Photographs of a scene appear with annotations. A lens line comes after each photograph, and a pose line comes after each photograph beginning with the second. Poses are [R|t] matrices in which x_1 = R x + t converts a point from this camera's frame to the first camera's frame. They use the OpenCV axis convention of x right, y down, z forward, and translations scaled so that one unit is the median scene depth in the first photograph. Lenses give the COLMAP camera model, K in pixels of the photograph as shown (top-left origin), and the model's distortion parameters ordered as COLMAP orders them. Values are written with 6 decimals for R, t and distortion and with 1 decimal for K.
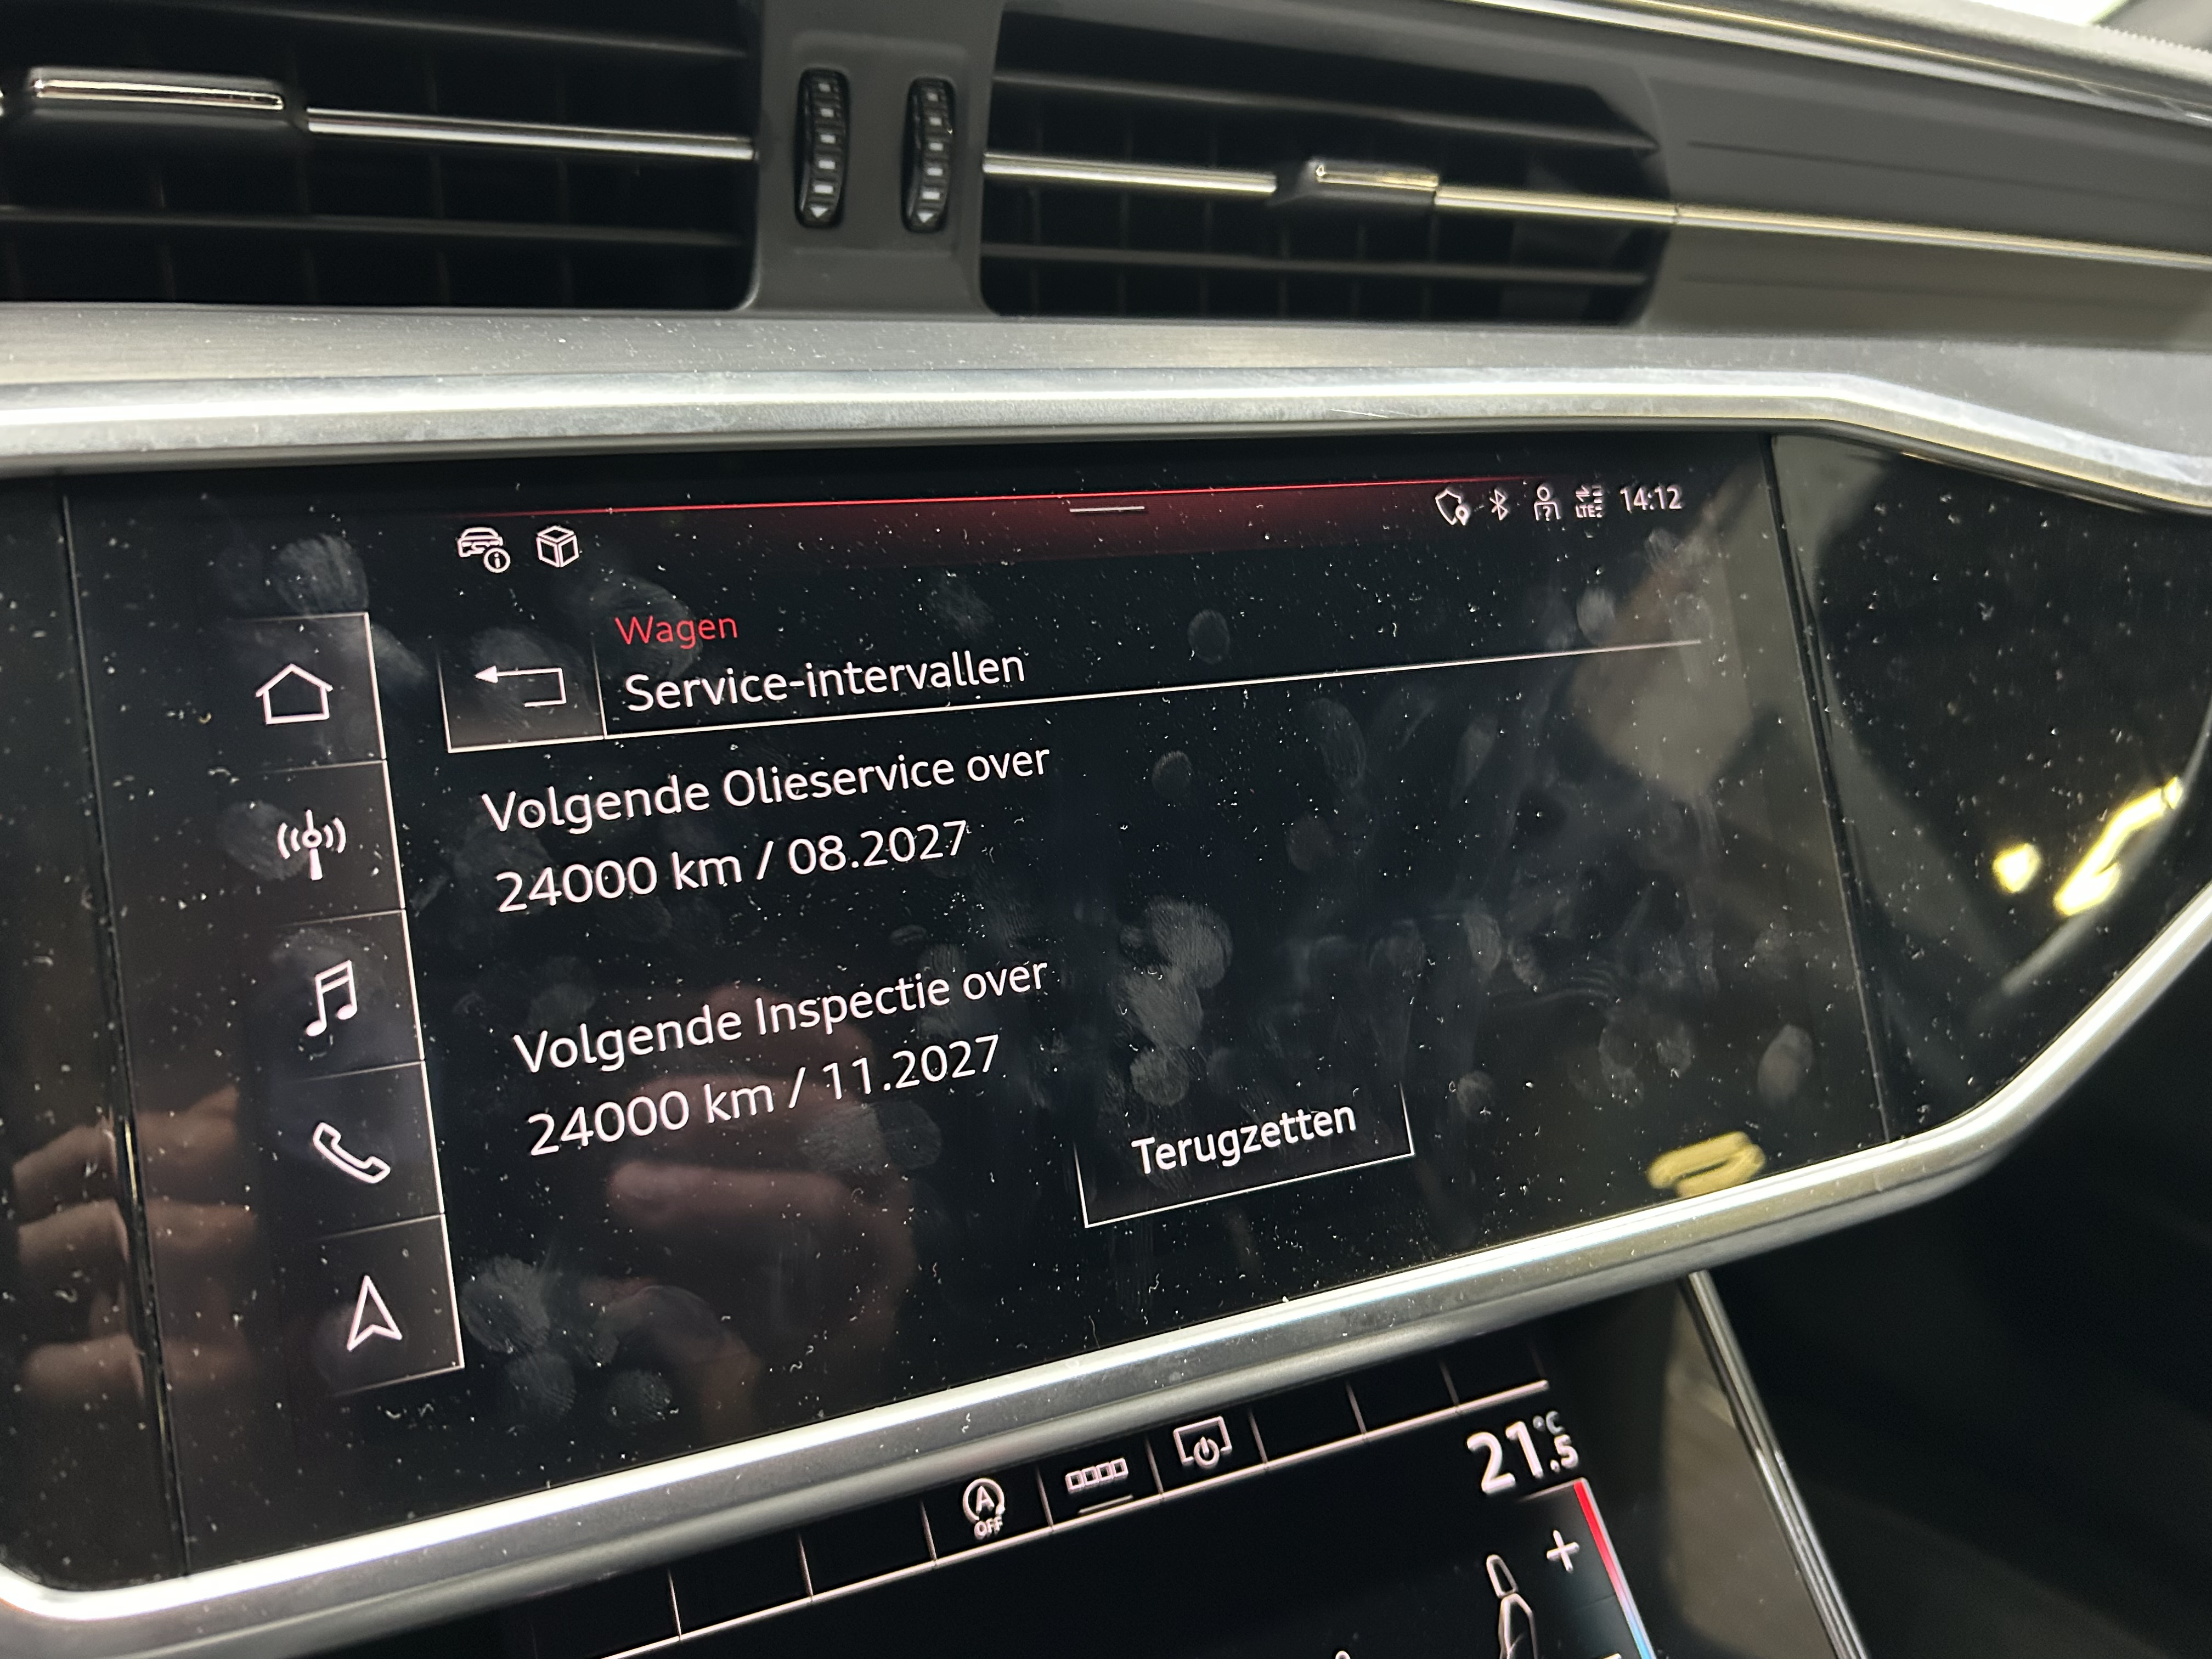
lens RADIAL K [[1746.6, 0, 1117.3], [0, 1746.6, 837.4], [0, 0, 1]] dist [-0.007301, 0.001255]
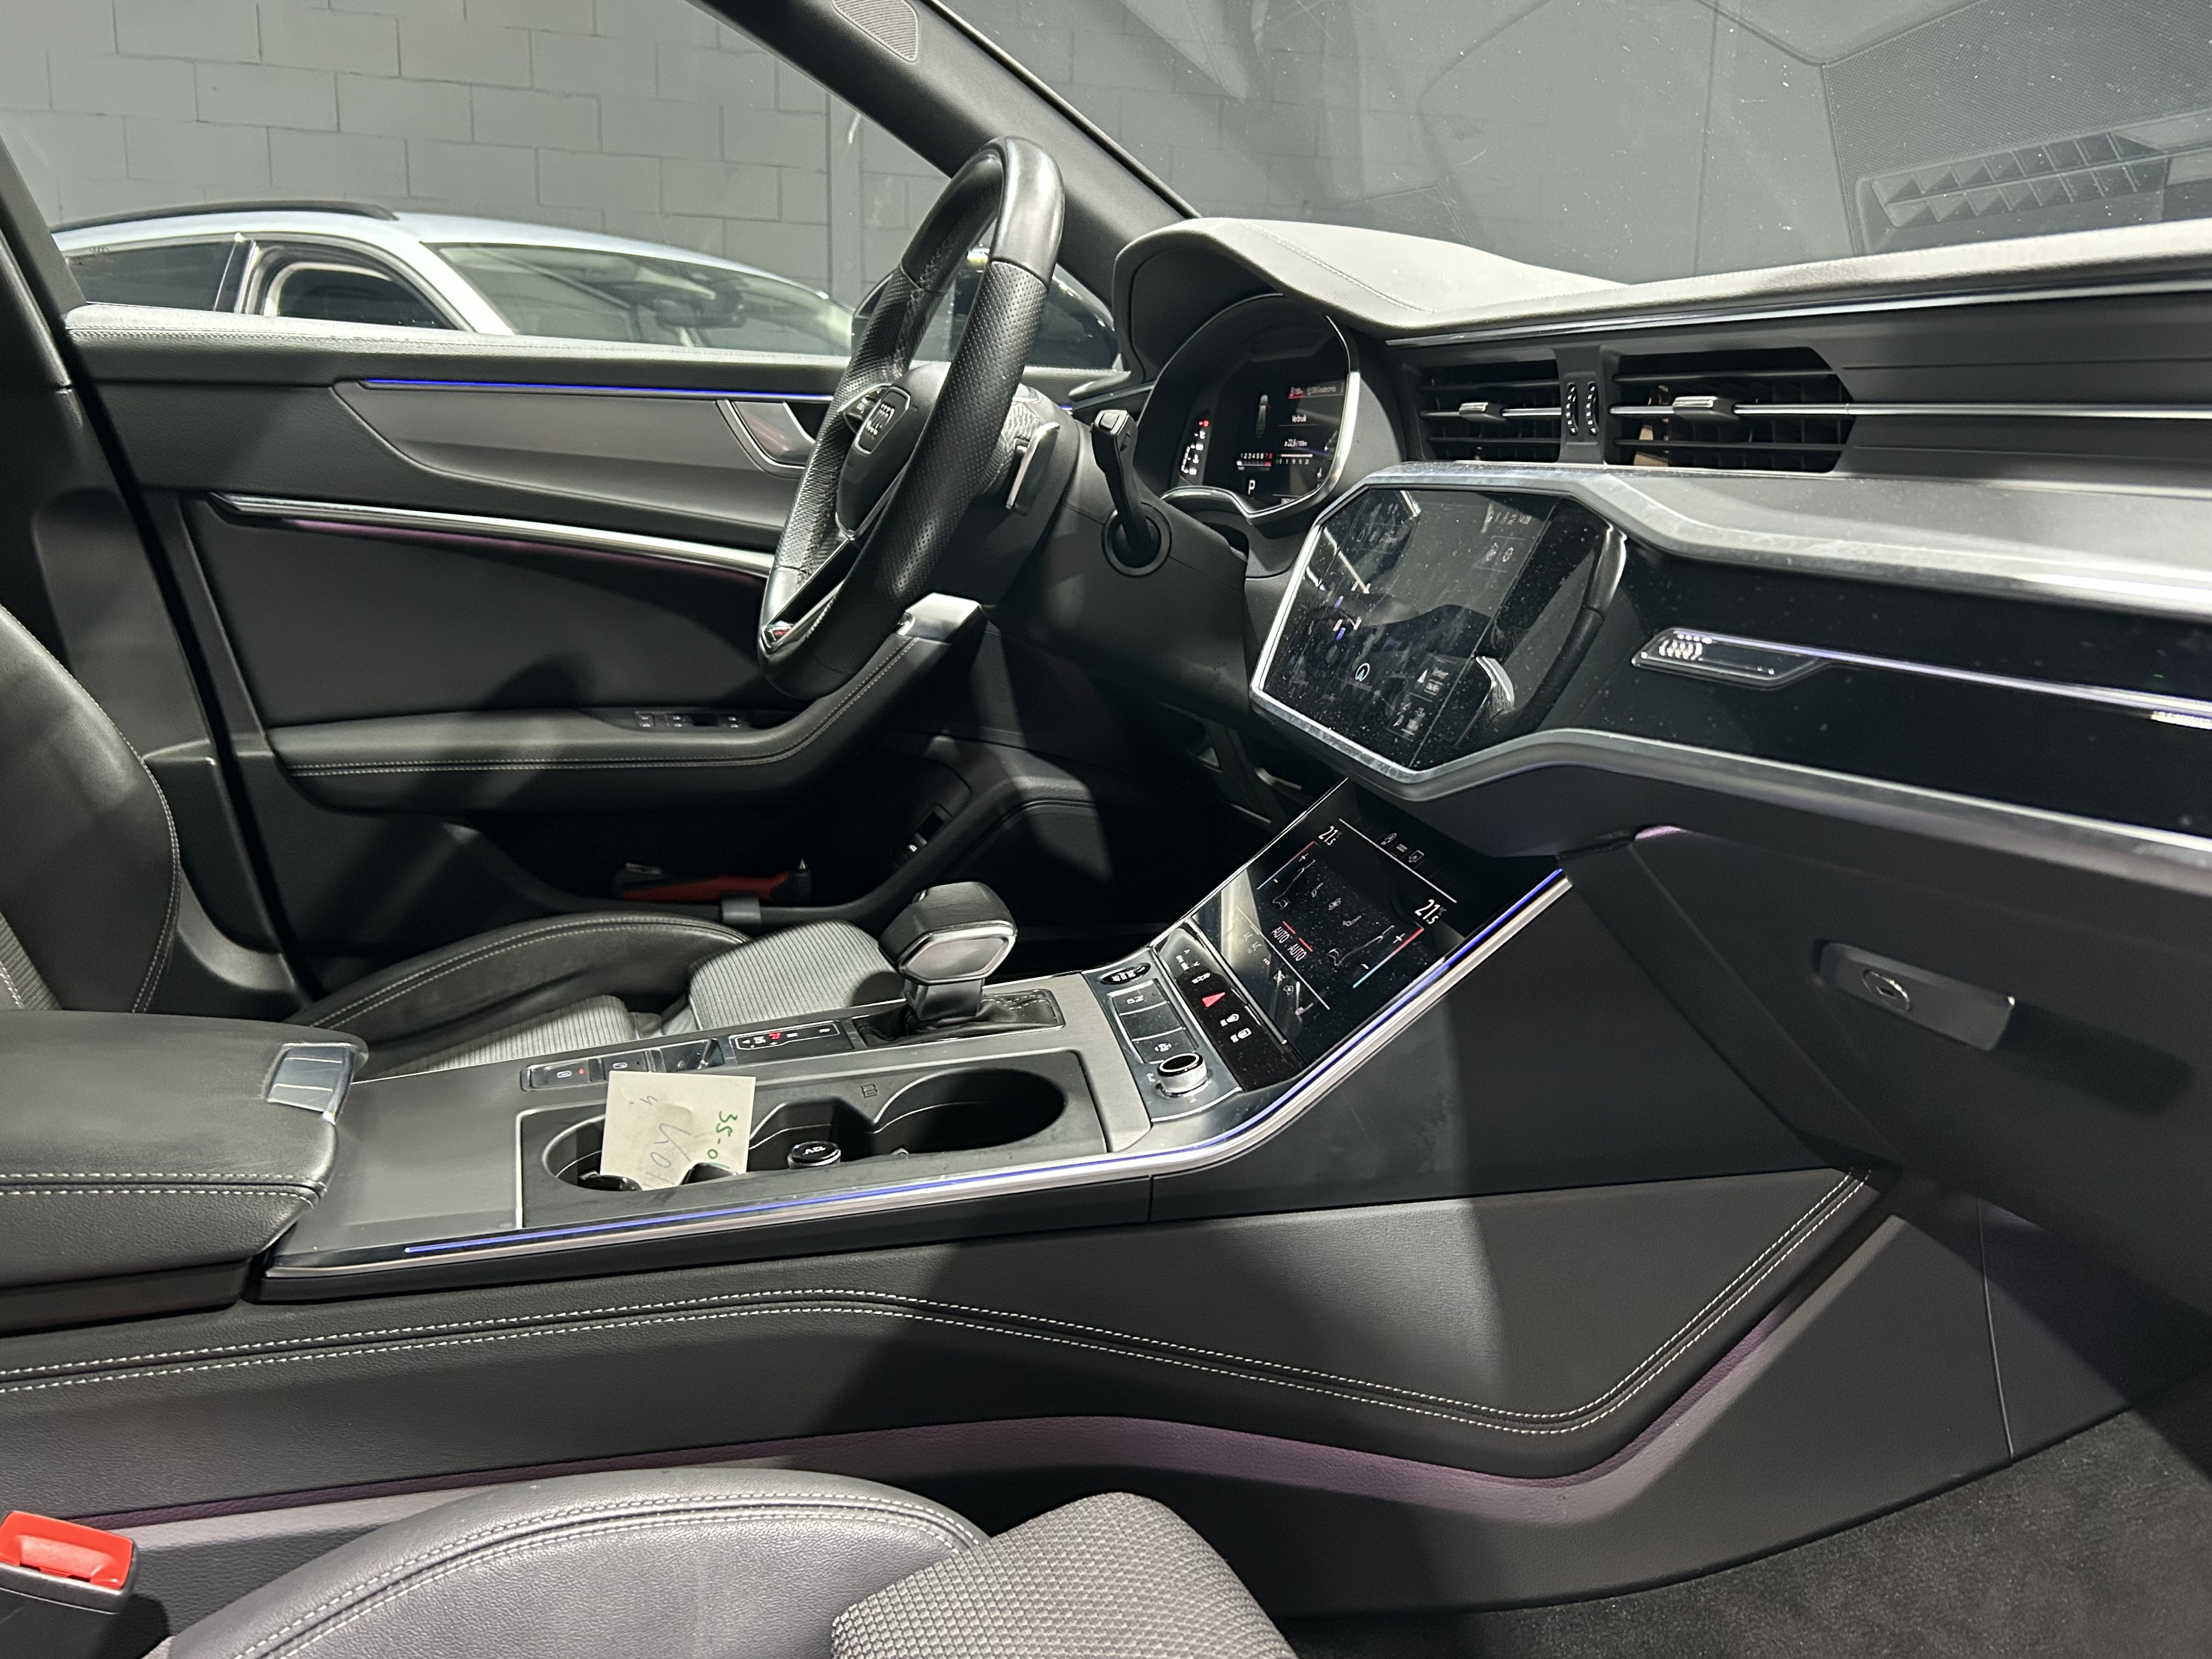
lens RADIAL K [[1795.2, 0, 1106.0], [0, 1795.2, 829.5], [0, 0, 1]] dist [0.053914, -0.073495]
pose [[-0.279438, 0.174660, -0.944144, 3.048262], [-0.316443, 0.911626, 0.262302, -0.291029], [0.906520, 0.372065, -0.199473, 1.136379]]
